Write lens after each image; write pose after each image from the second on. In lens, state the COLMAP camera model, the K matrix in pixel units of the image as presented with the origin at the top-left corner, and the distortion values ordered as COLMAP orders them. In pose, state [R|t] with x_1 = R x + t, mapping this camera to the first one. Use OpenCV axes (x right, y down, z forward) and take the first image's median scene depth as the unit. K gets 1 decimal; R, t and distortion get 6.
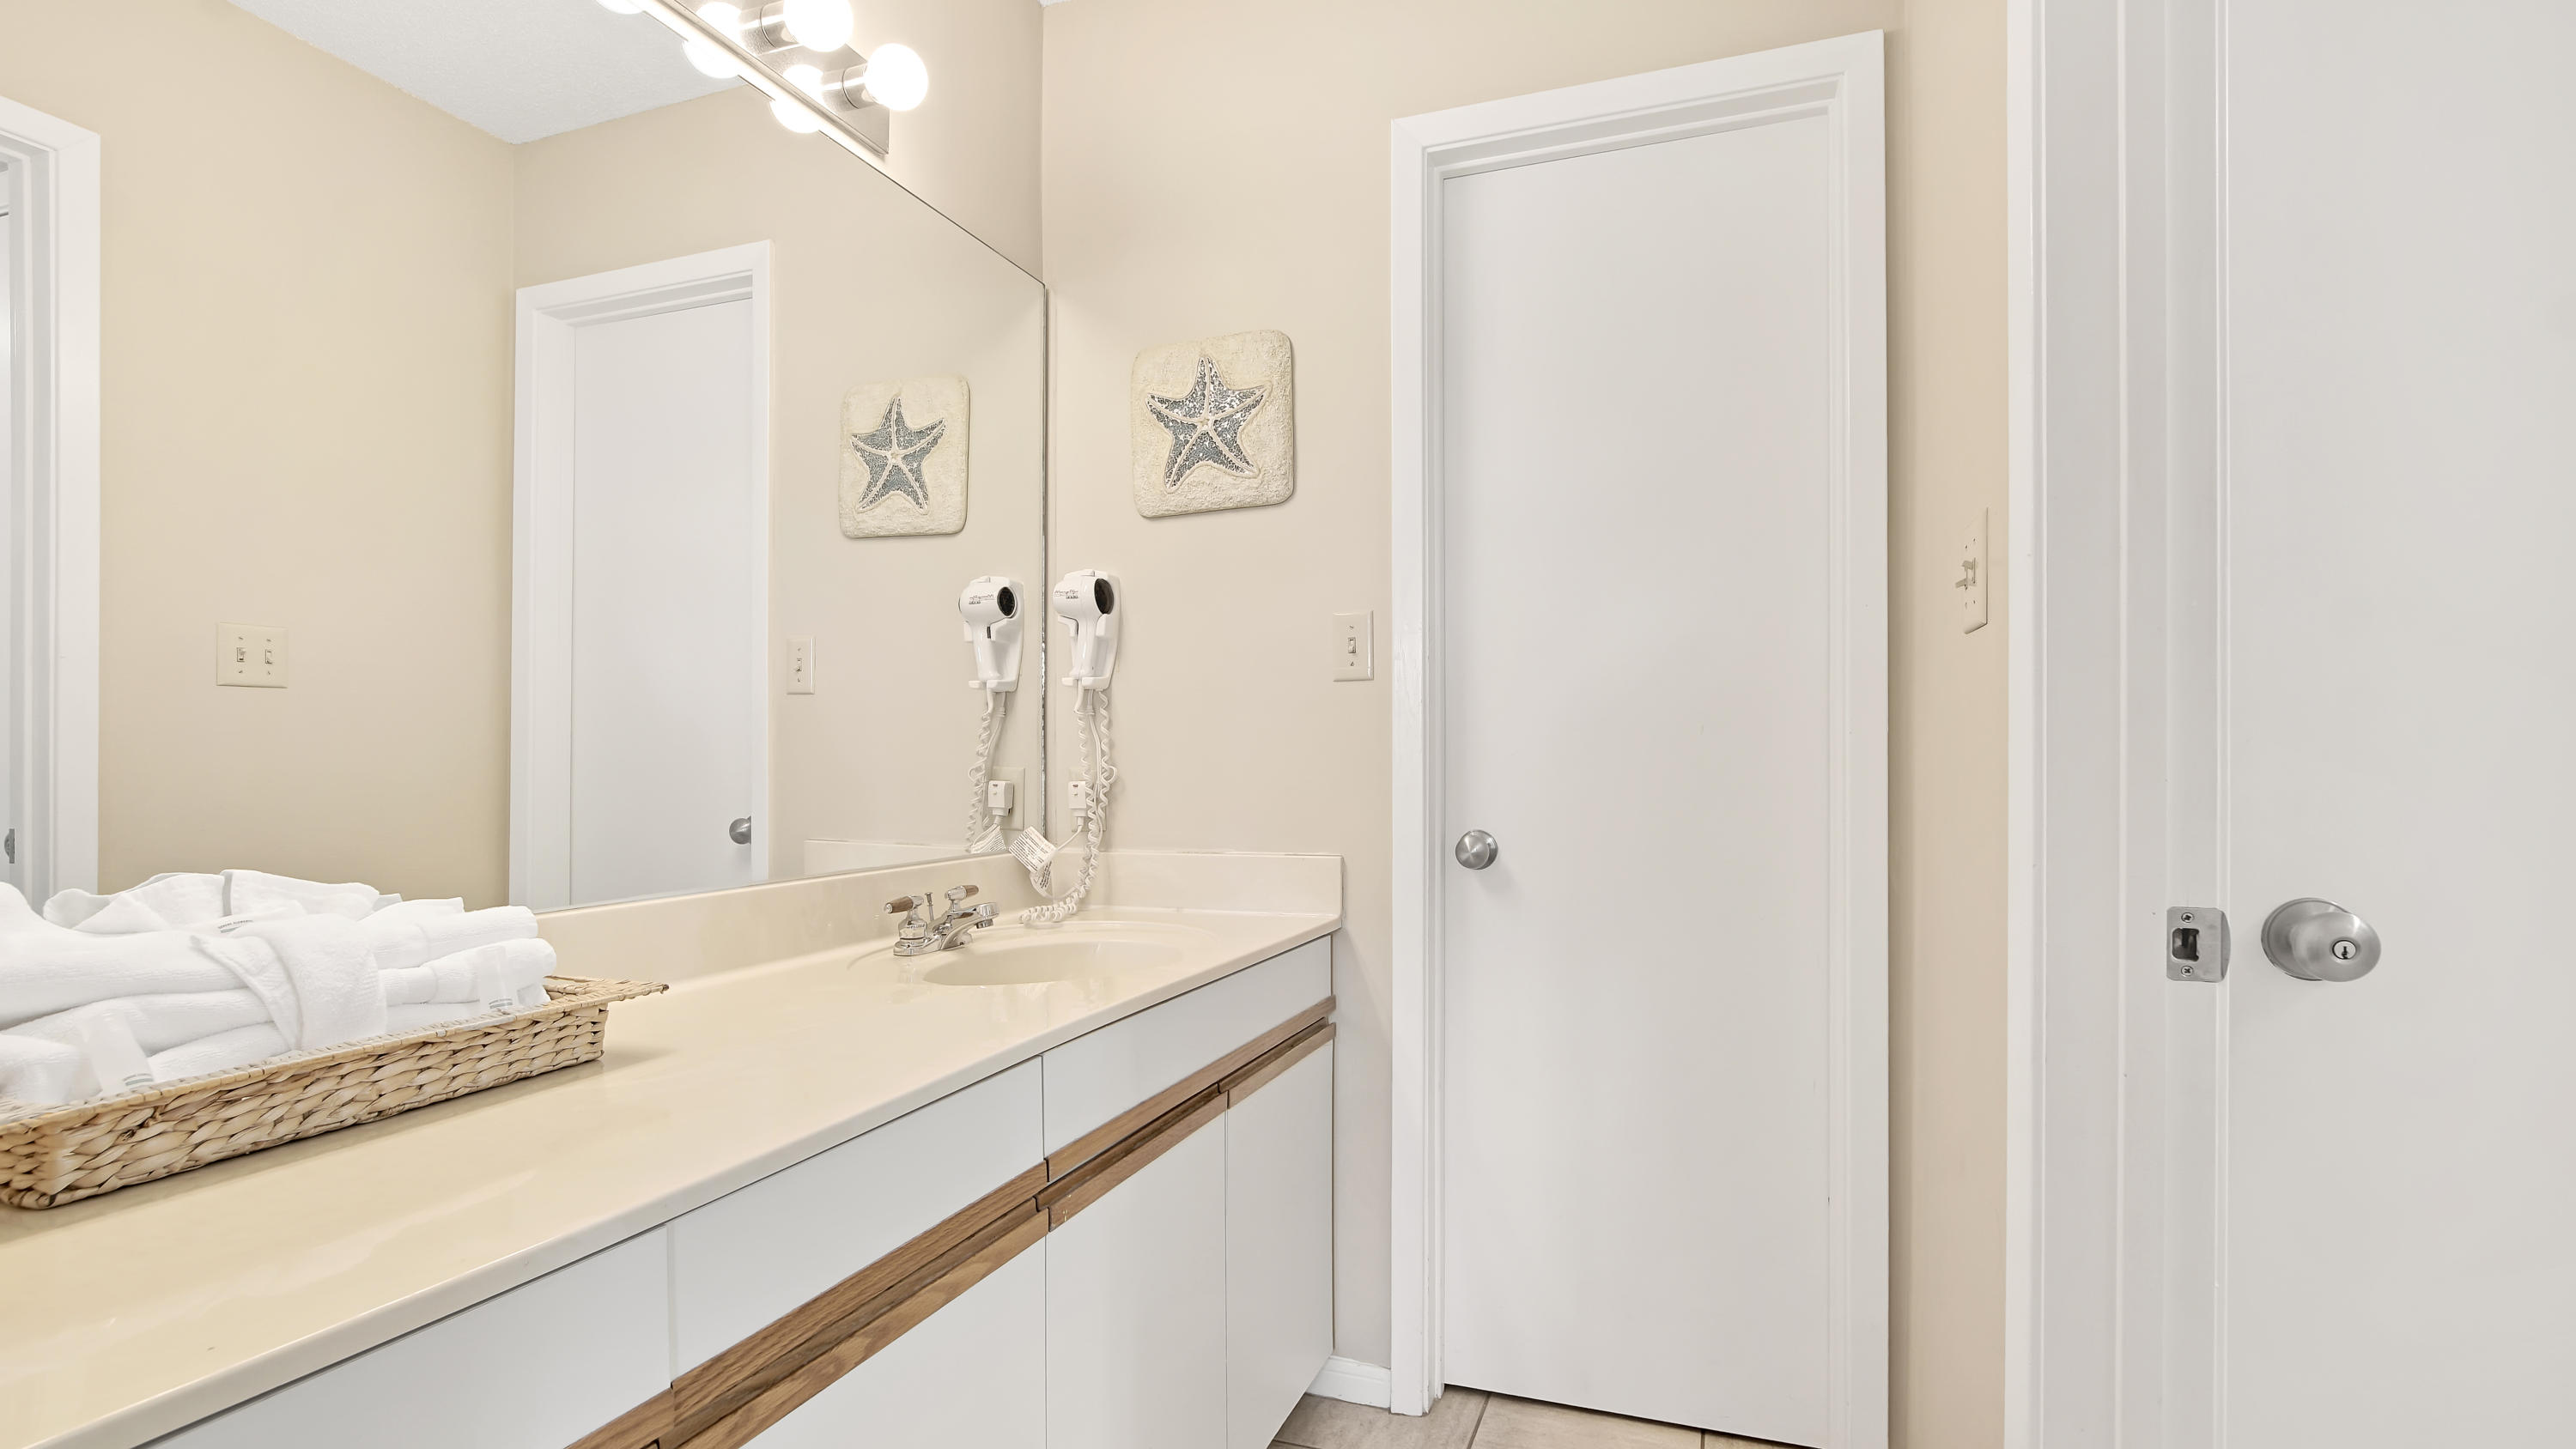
lens RADIAL K [[1182.4, 0, 1280.3], [0, 1182.4, 717.2], [0, 0, 1]] dist [0.000496, 0.000427]
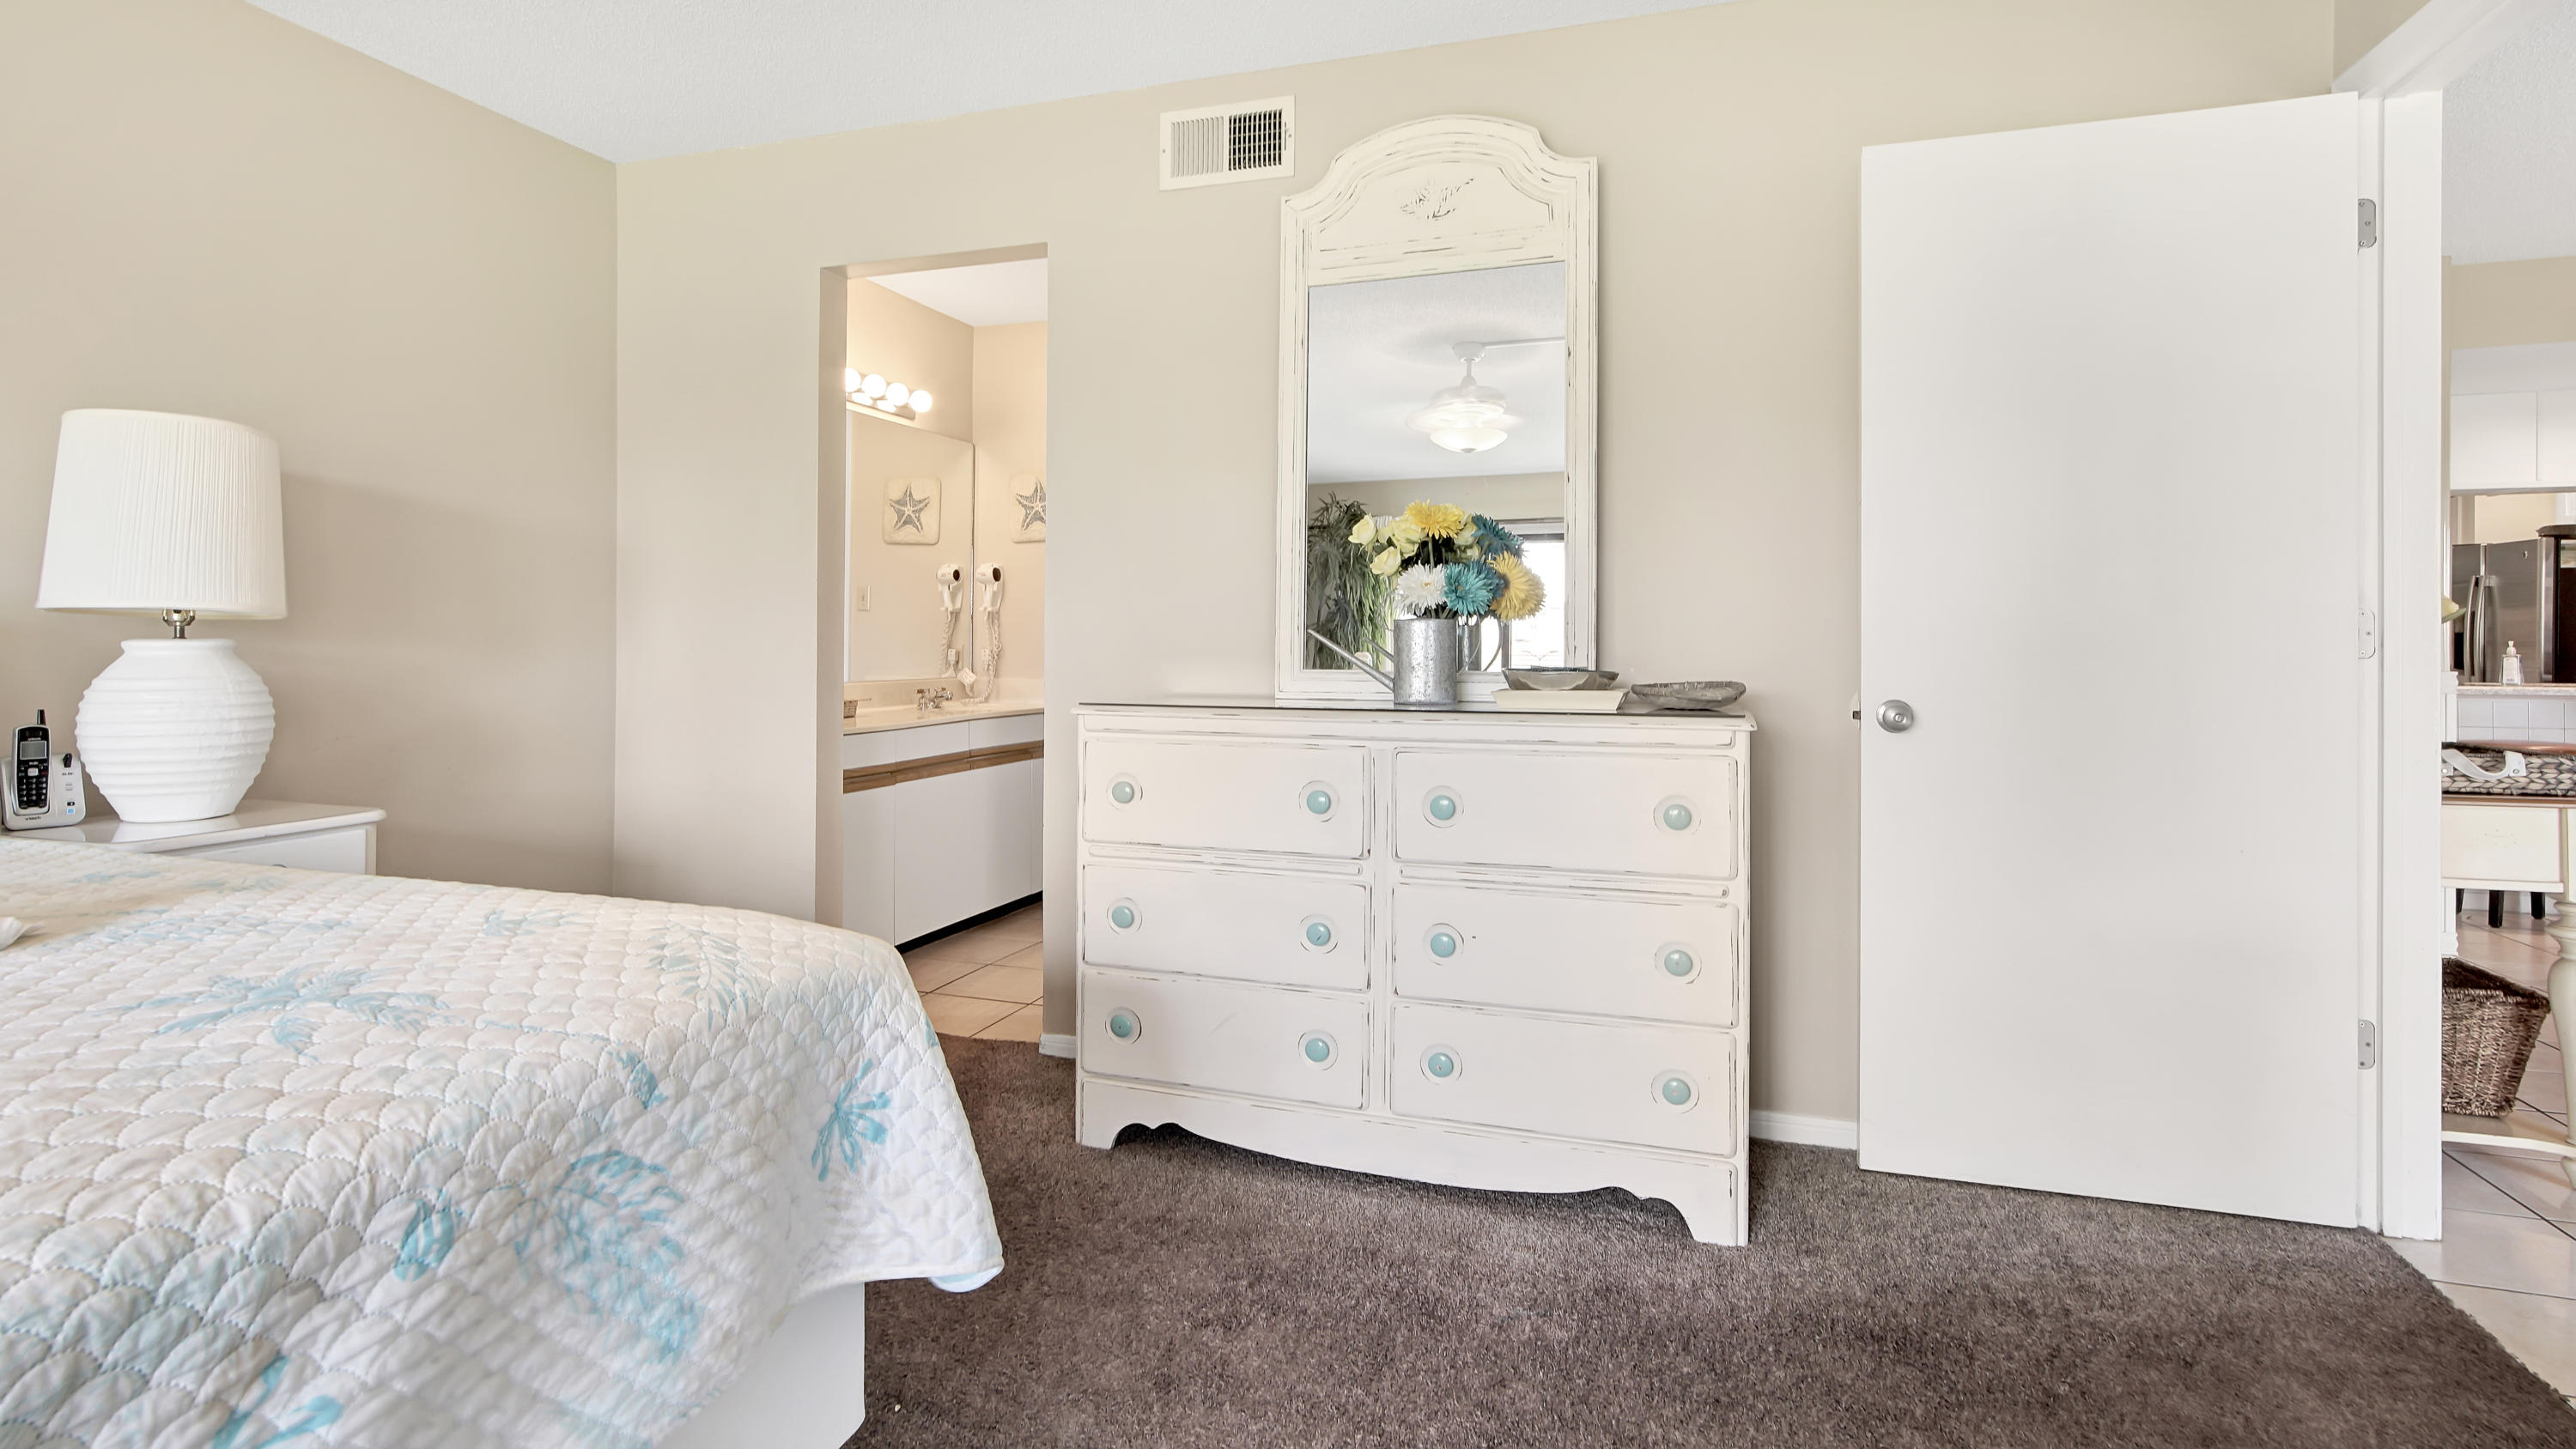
lens RADIAL K [[1258.9, 0, 1283.7], [0, 1258.9, 644.6], [0, 0, 1]] dist [0.000855, 0.000327]
pose [[0.999004, 0.014986, 0.042032, 0.335739], [-0.016496, 0.999222, 0.035827, -0.059698], [-0.041463, -0.036485, 0.998474, -1.627349]]
